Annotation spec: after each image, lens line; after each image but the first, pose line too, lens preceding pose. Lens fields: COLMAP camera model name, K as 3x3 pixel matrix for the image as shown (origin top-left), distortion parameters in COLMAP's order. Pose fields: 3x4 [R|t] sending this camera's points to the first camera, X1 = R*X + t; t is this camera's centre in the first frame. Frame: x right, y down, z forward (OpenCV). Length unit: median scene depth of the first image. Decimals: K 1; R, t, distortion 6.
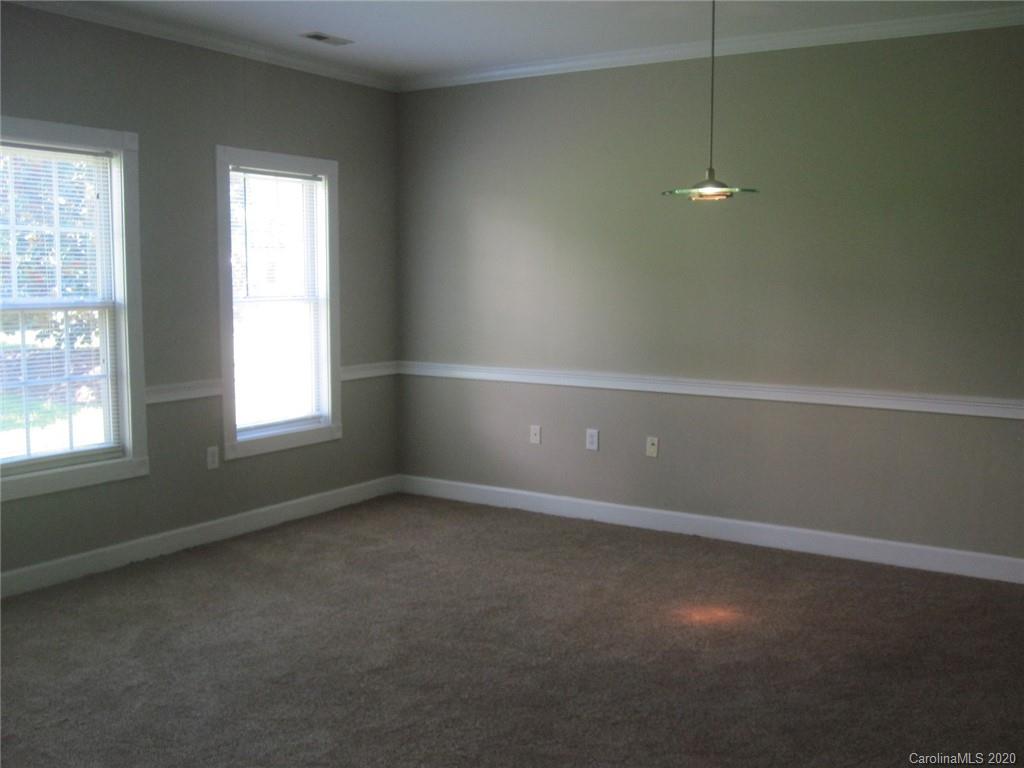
lens RADIAL K [[1072.5, 0, 512.0], [0, 1072.5, 384.0], [0, 0, 1]] dist [-0.003523, -0.001232]
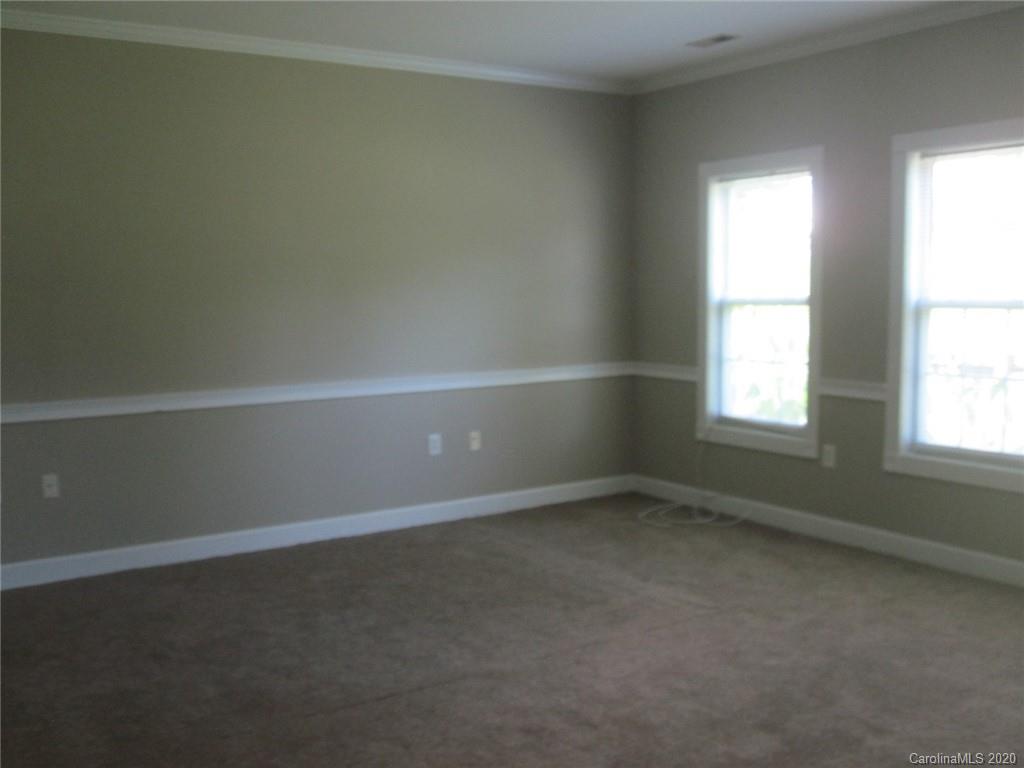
lens RADIAL K [[1007.0, 0, 512.0], [0, 1007.0, 384.0], [0, 0, 1]] dist [-0.072534, 0.001719]
pose [[-0.400456, 0.100684, -0.910767, 0.729521], [-0.067938, 0.987947, 0.139088, -0.114581], [0.913794, 0.117574, -0.388789, 1.148454]]
